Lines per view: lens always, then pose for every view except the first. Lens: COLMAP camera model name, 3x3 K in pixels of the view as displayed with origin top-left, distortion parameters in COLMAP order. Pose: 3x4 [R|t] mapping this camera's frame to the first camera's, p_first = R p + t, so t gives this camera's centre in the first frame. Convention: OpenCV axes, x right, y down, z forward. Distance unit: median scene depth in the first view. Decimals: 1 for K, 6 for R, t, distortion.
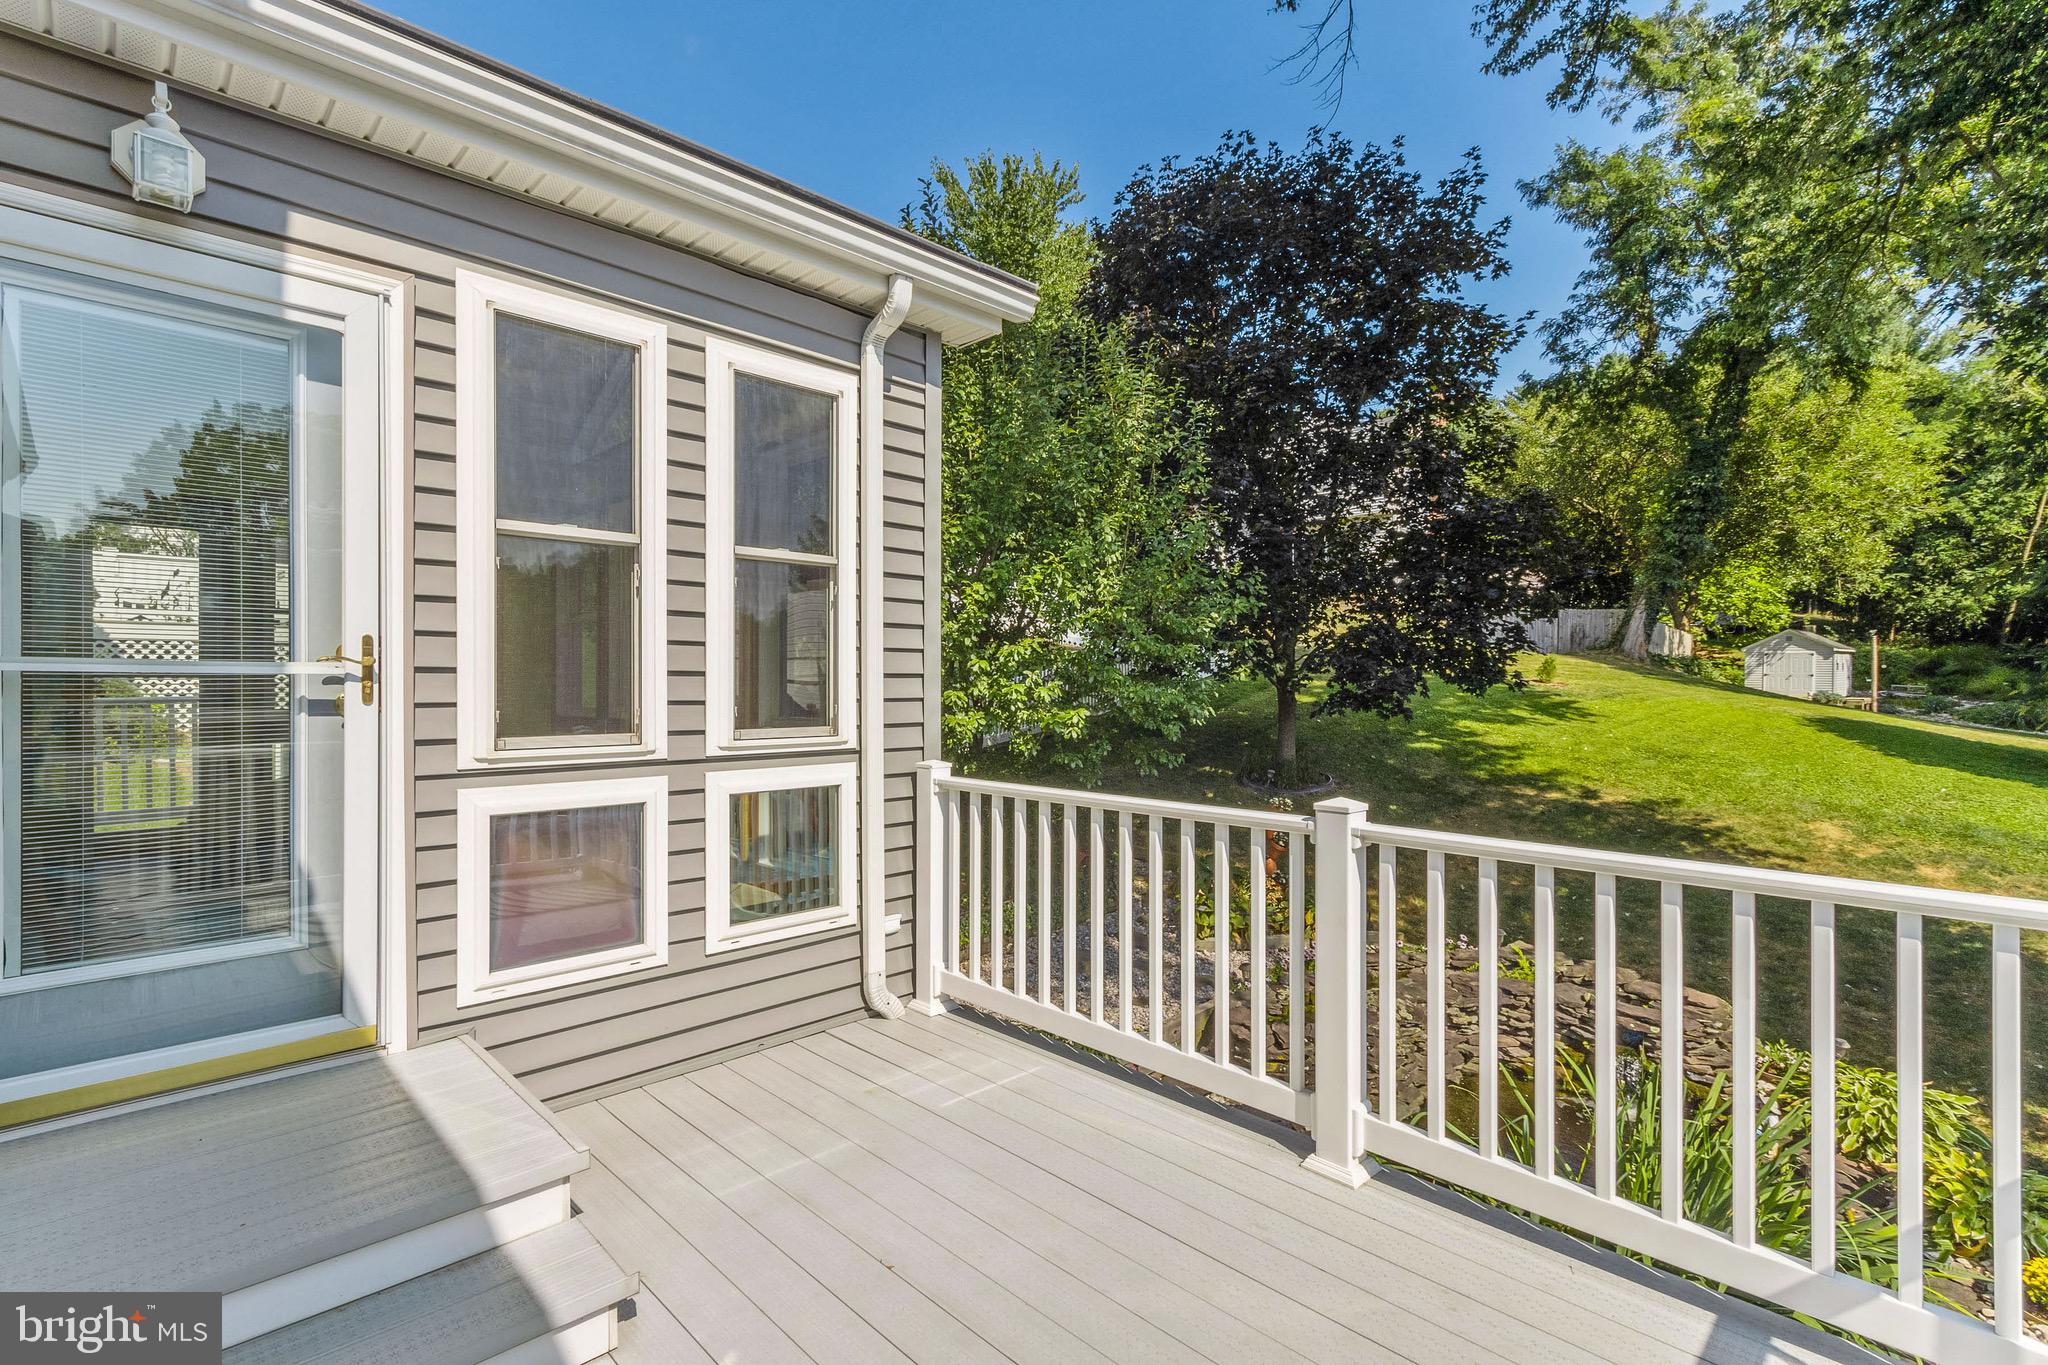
lens RADIAL K [[967.0, 0, 1015.2], [0, 967.0, 684.7], [0, 0, 1]] dist [0.011081, 0.000010]
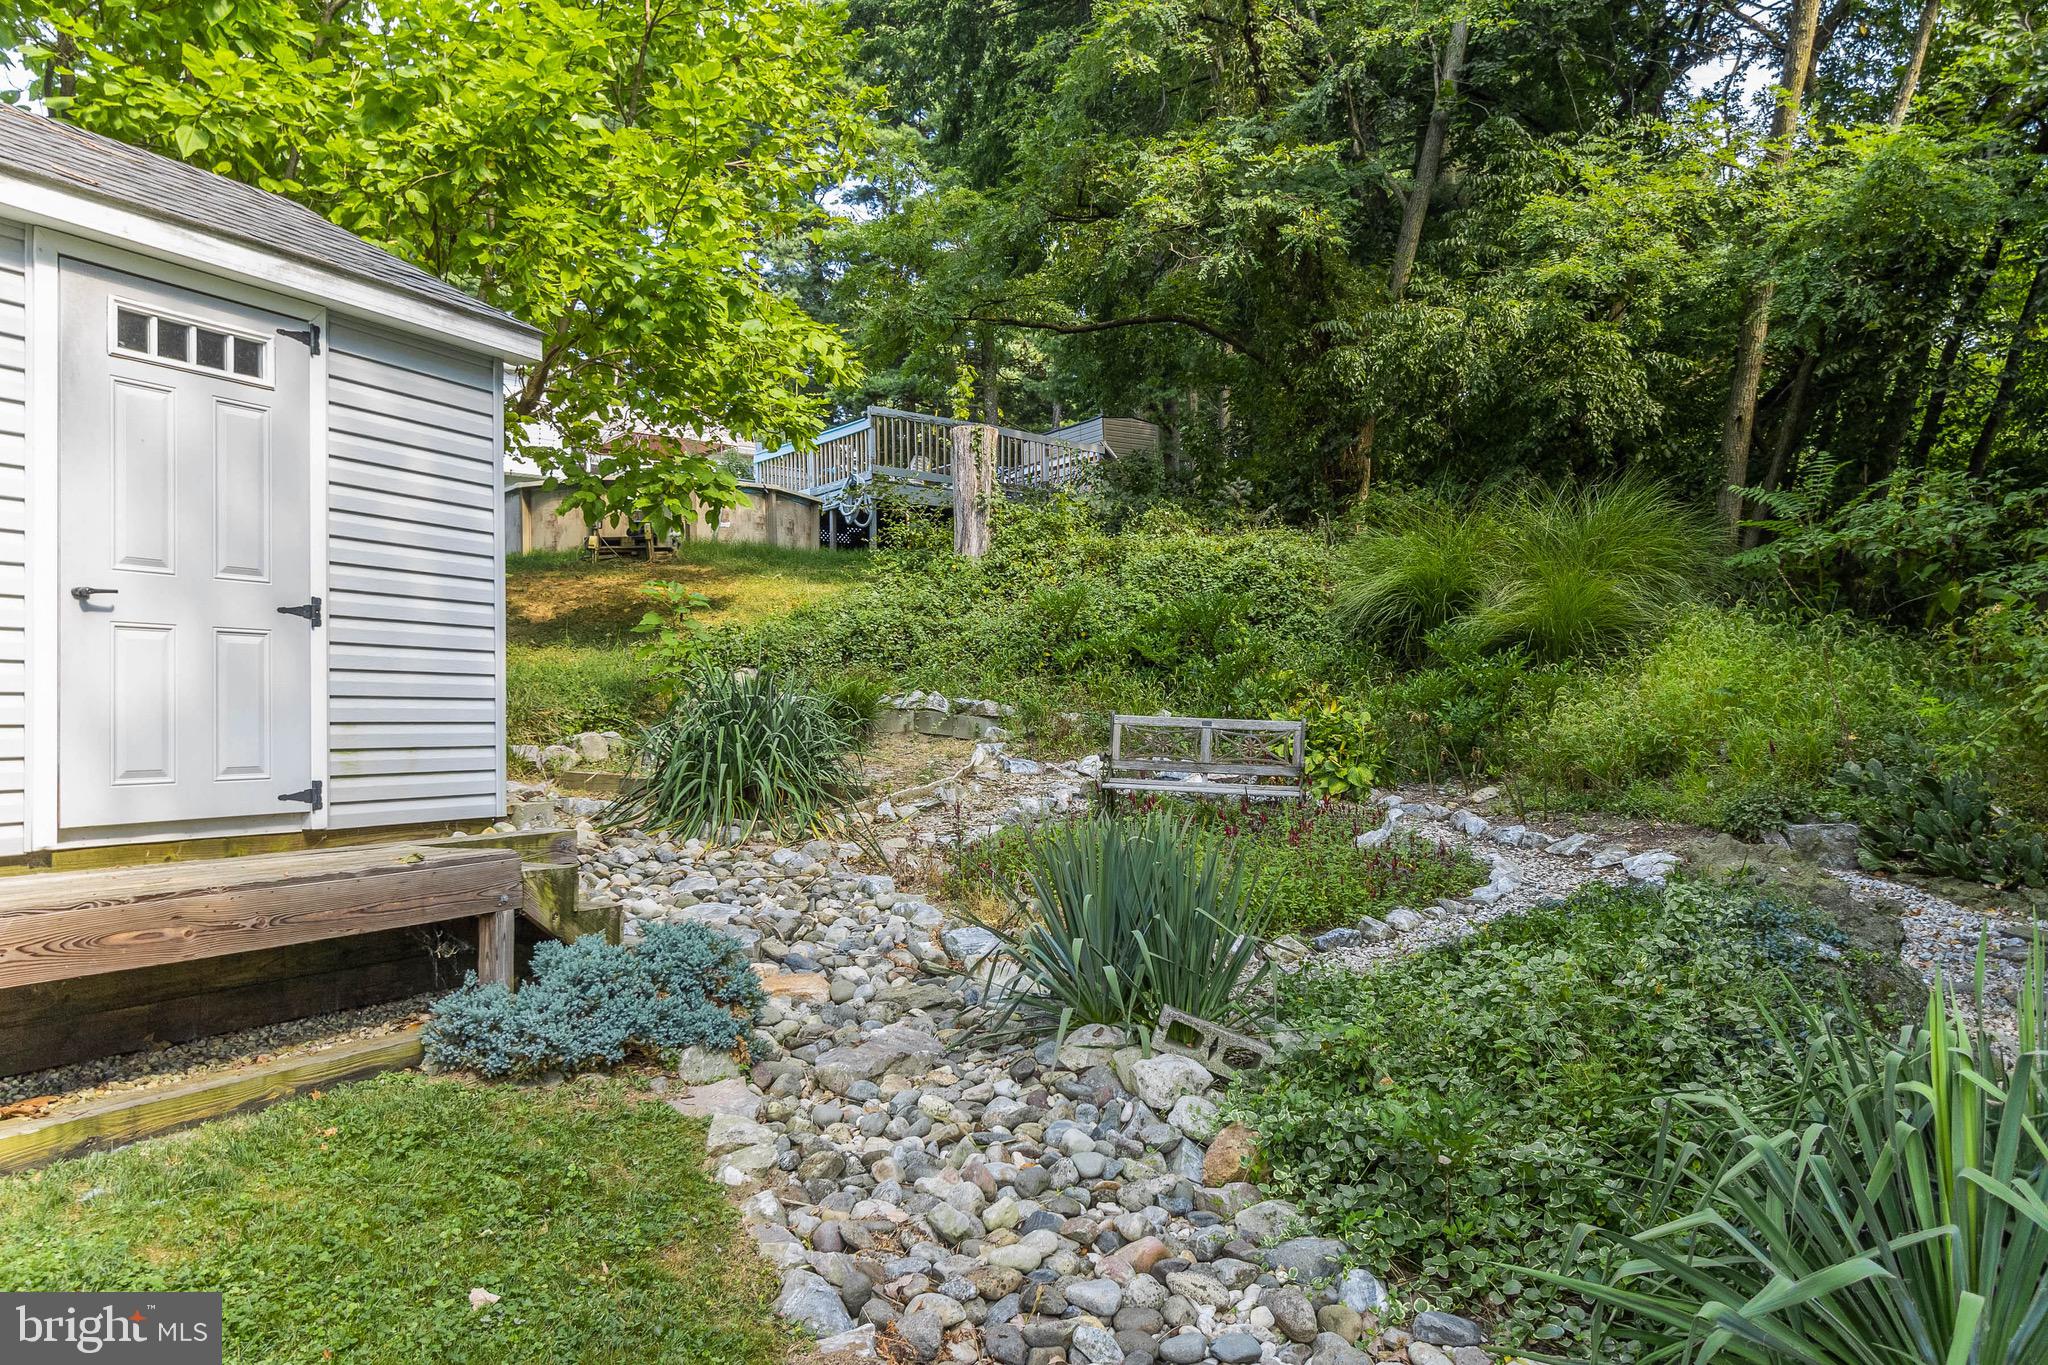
lens RADIAL K [[1510.3, 0, 973.1], [0, 1510.3, 694.4], [0, 0, 1]] dist [0.007867, 0.000292]
pose [[0.947633, 0.000961, 0.319360, 0.604495], [0.008675, 0.999549, -0.028751, 0.002415], [-0.319244, 0.030016, 0.947197, 0.598245]]
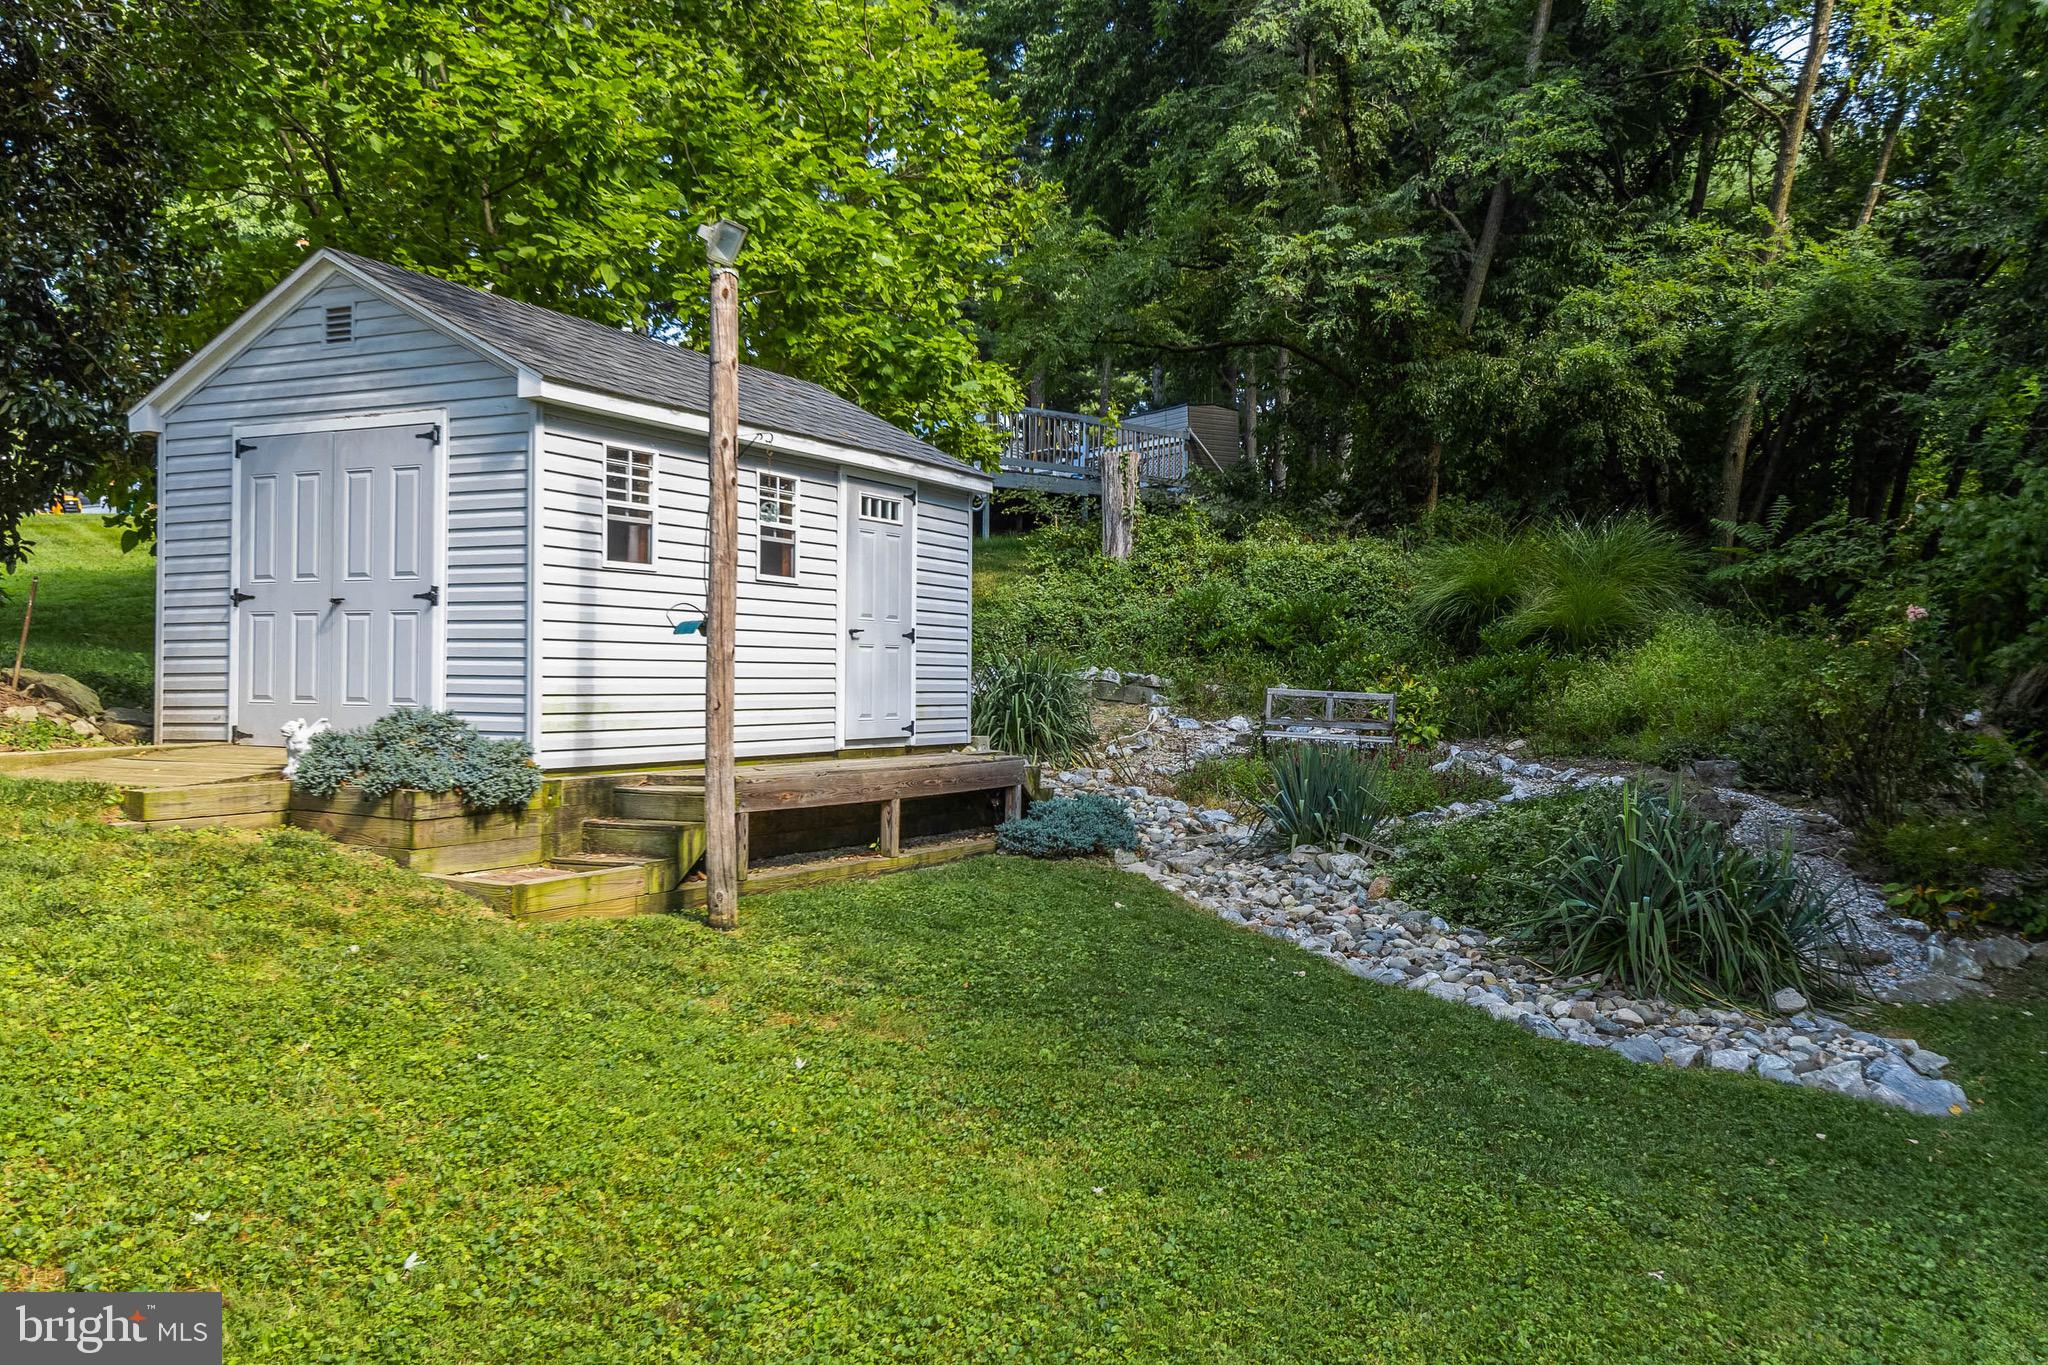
lens RADIAL K [[1755.0, 0, 963.0], [0, 1755.0, 739.5], [0, 0, 1]] dist [-0.000091, 0.011123]
pose [[0.947483, -0.005410, 0.319760, 0.534867], [-0.001340, 0.999781, 0.020886, 0.002498], [-0.319803, -0.020218, 0.947268, 0.496861]]
